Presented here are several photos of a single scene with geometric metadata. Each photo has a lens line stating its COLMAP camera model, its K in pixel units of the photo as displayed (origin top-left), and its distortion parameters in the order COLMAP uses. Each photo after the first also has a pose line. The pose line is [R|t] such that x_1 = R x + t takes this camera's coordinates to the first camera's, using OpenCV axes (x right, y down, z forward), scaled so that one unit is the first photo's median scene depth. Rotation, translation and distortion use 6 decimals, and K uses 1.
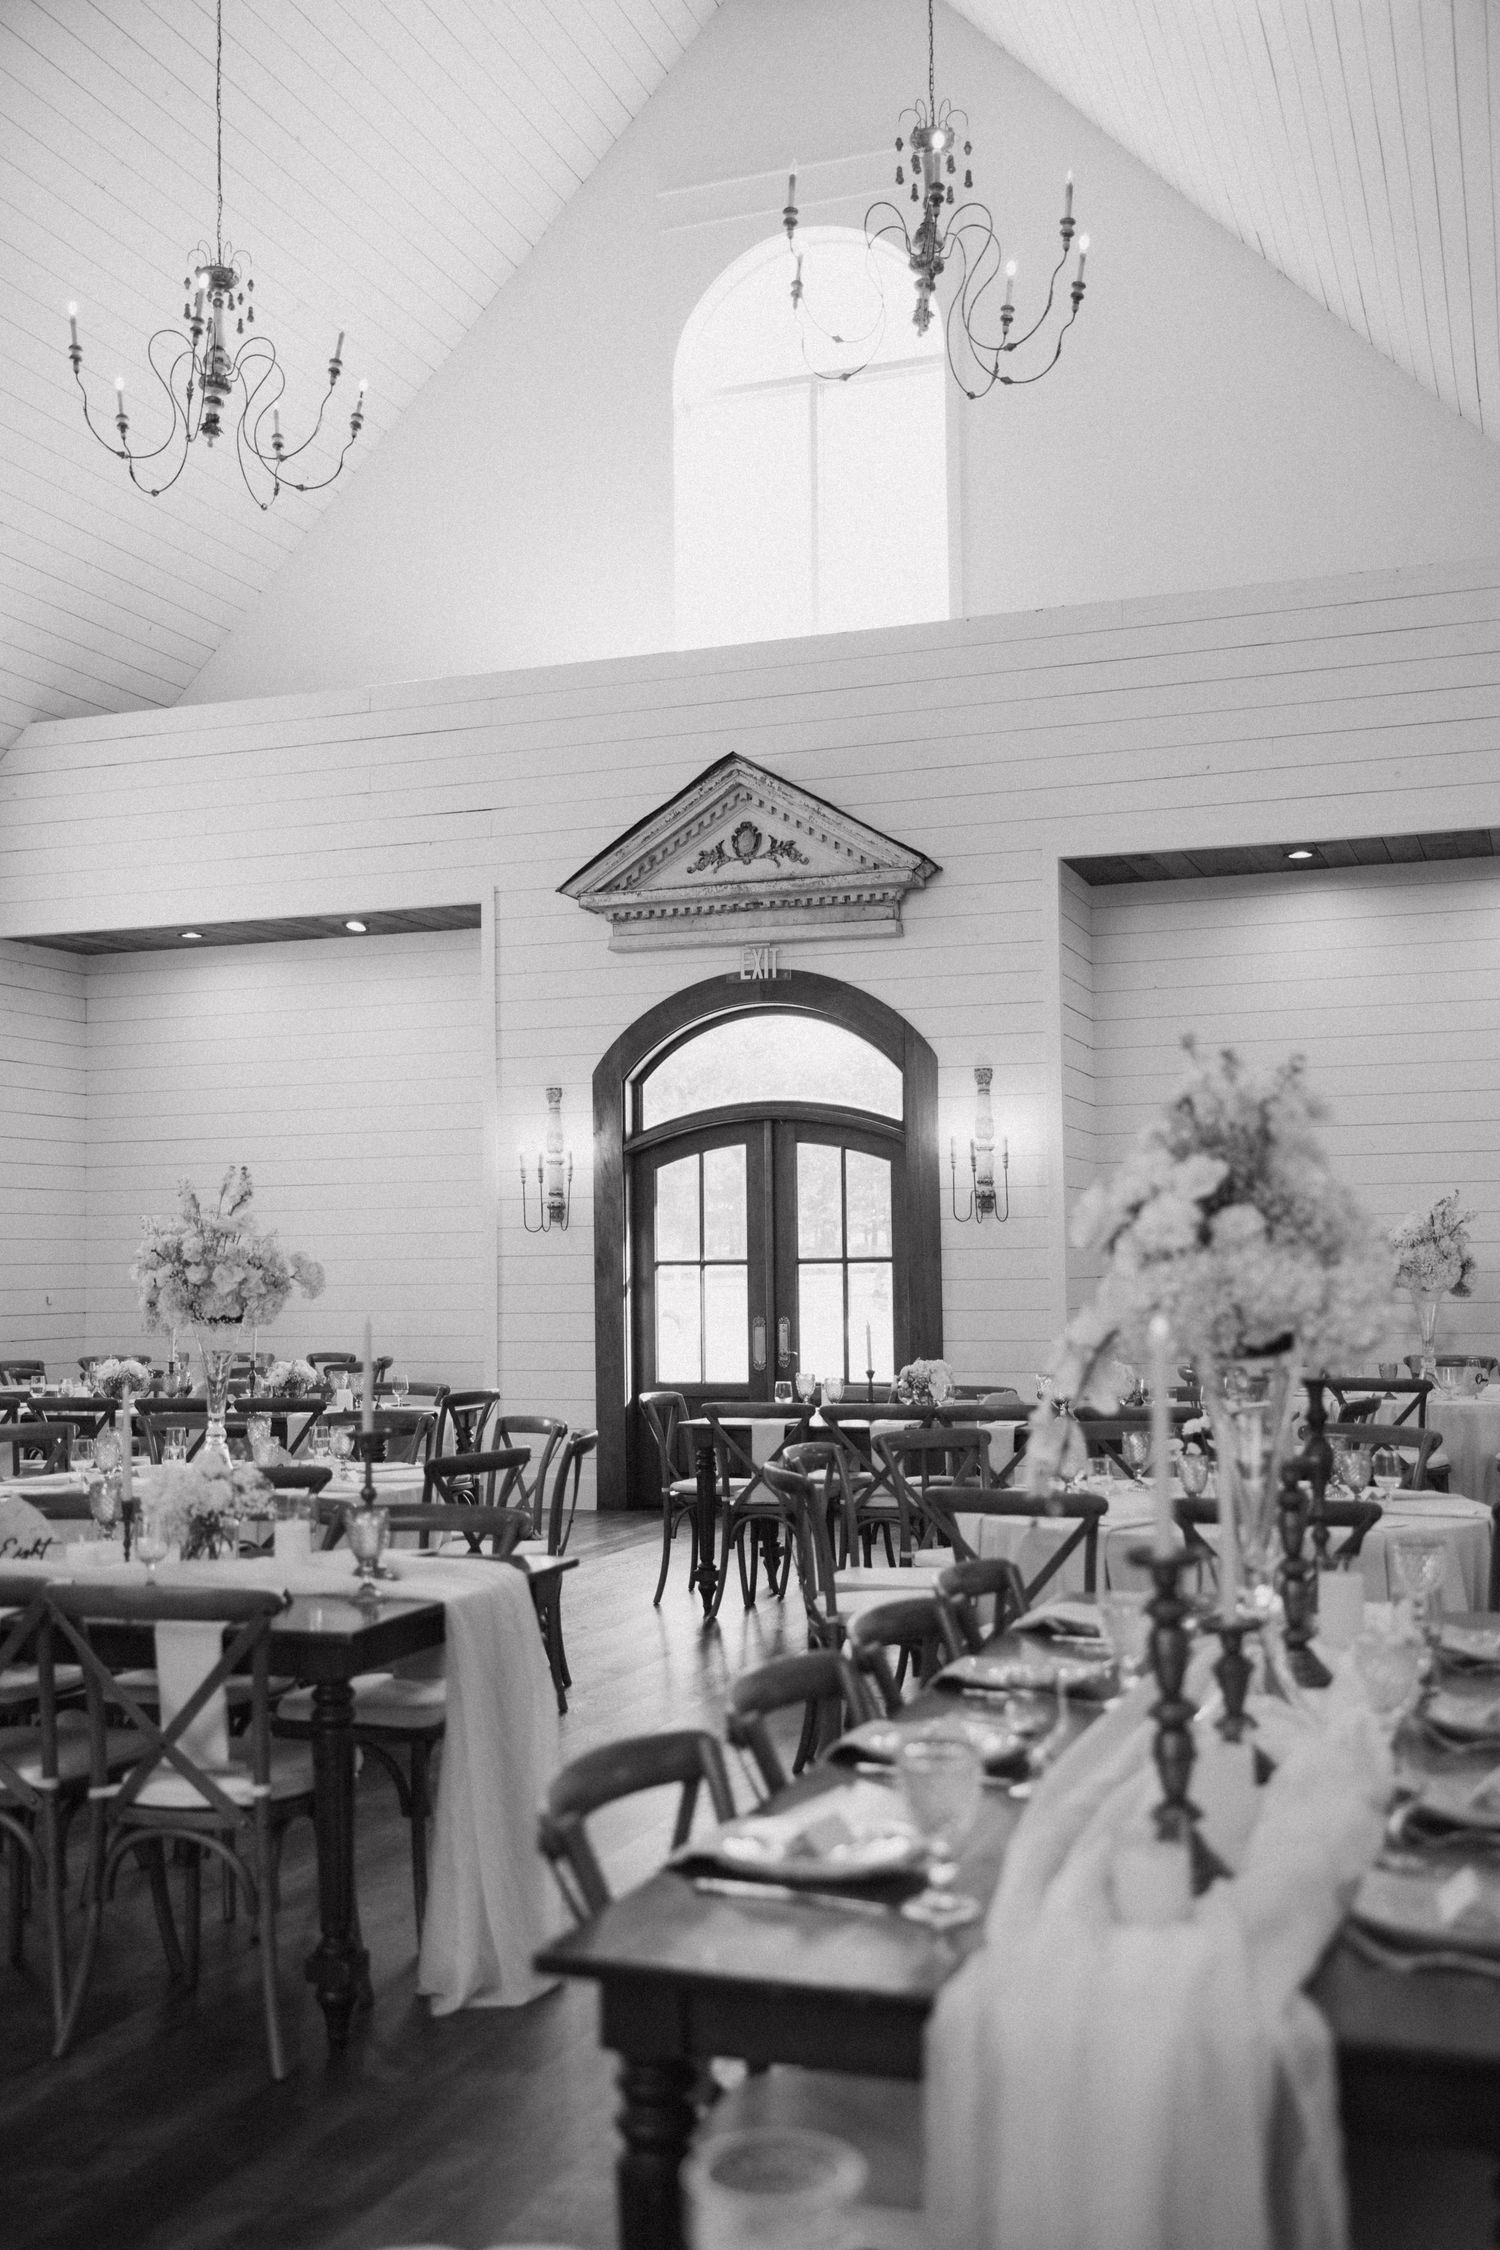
lens RADIAL K [[2234.9, 0, 742.8], [0, 2234.9, 1121.0], [0, 0, 1]] dist [0.047799, 0.000000]
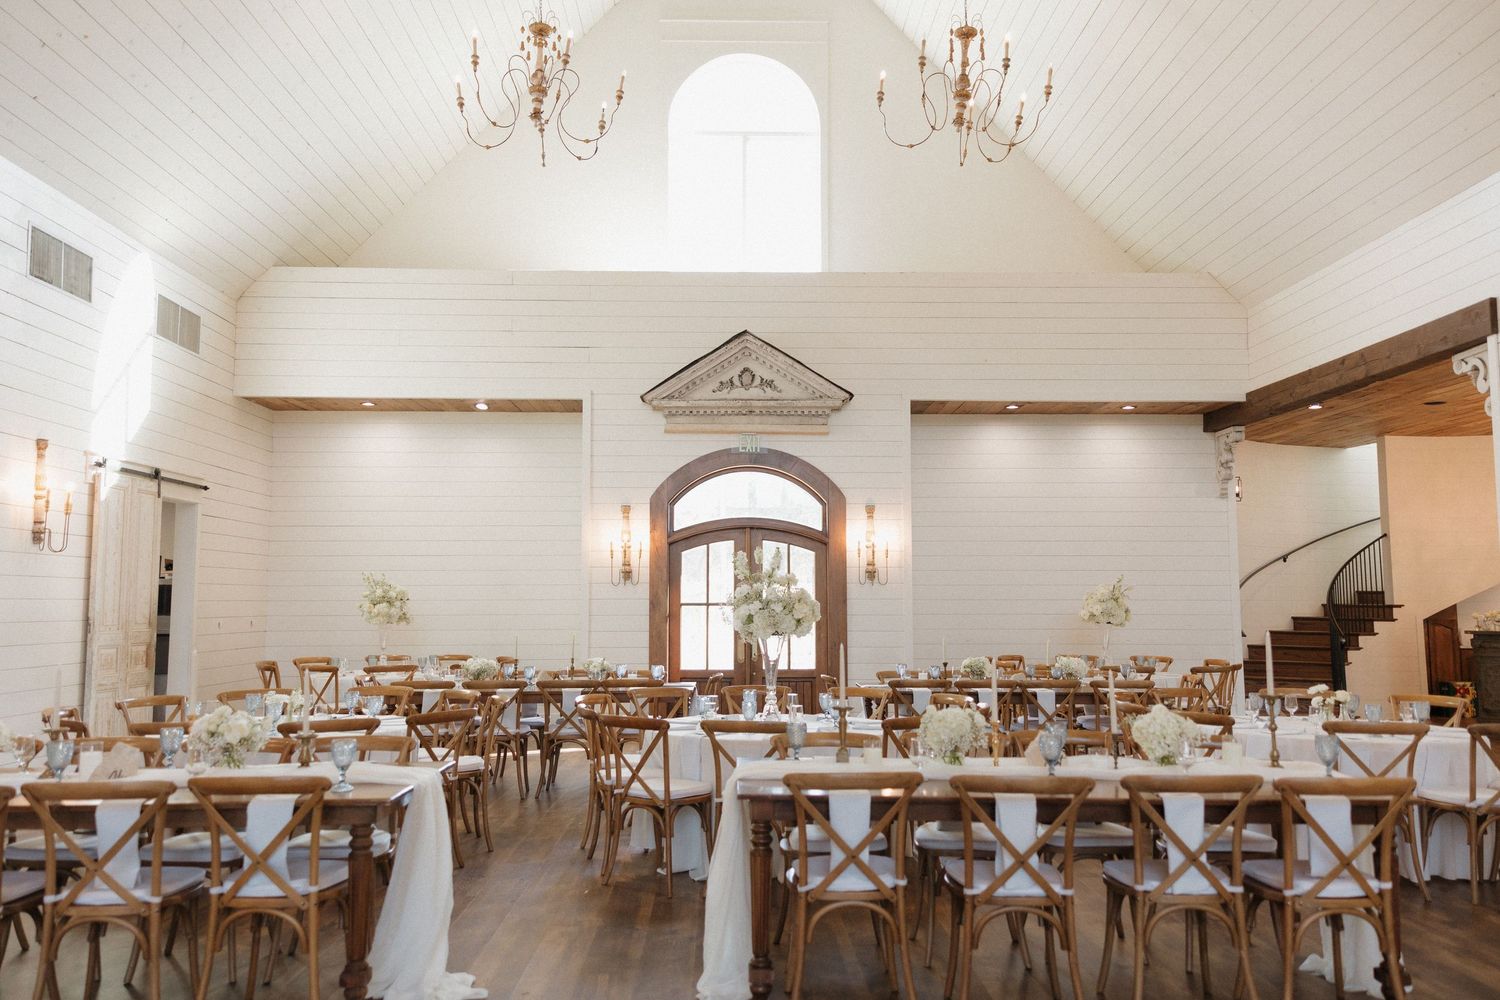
lens RADIAL K [[1164.4, 0, 753.1], [0, 1164.4, 495.6], [0, 0, 1]] dist [0.065605, -0.023165]
pose [[0.930958, 0.043700, 0.362502, -0.339281], [-0.034966, 0.998919, -0.030623, 0.002433], [-0.363449, 0.015834, 0.931480, 0.095036]]
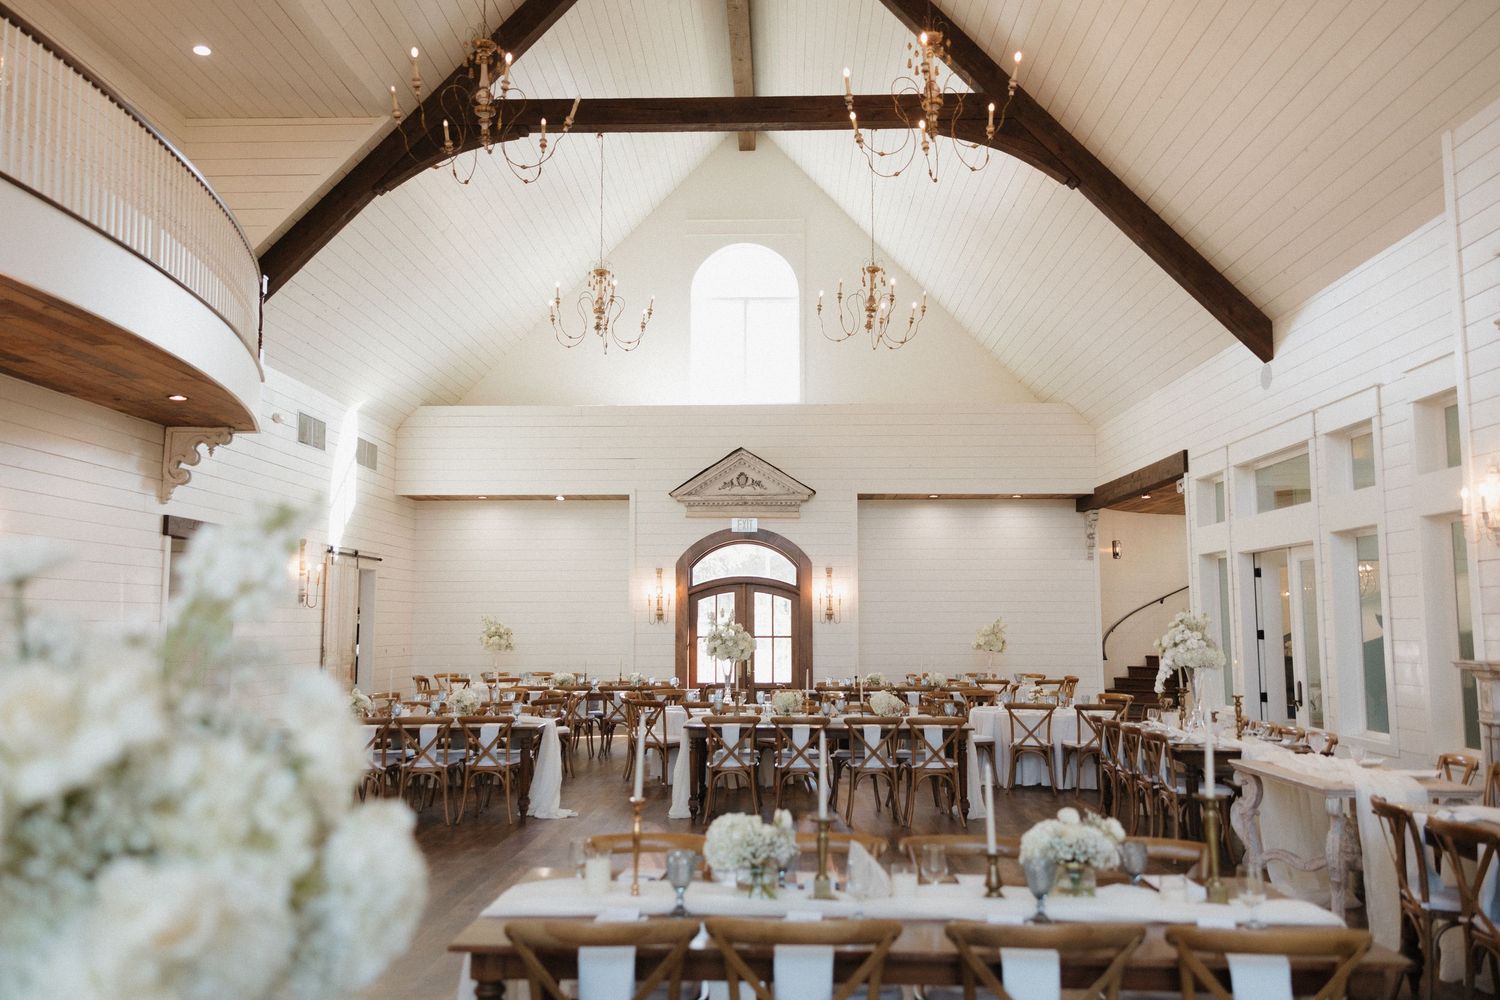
lens RADIAL K [[1164.4, 0, 752.7], [0, 1164.4, 498.6], [0, 0, 1]] dist [0.065605, -0.023165]
pose [[0.948348, 0.044991, 0.314025, -0.422606], [-0.032052, 0.998416, -0.046250, -0.037859], [-0.315609, 0.033796, 0.948287, -0.328003]]
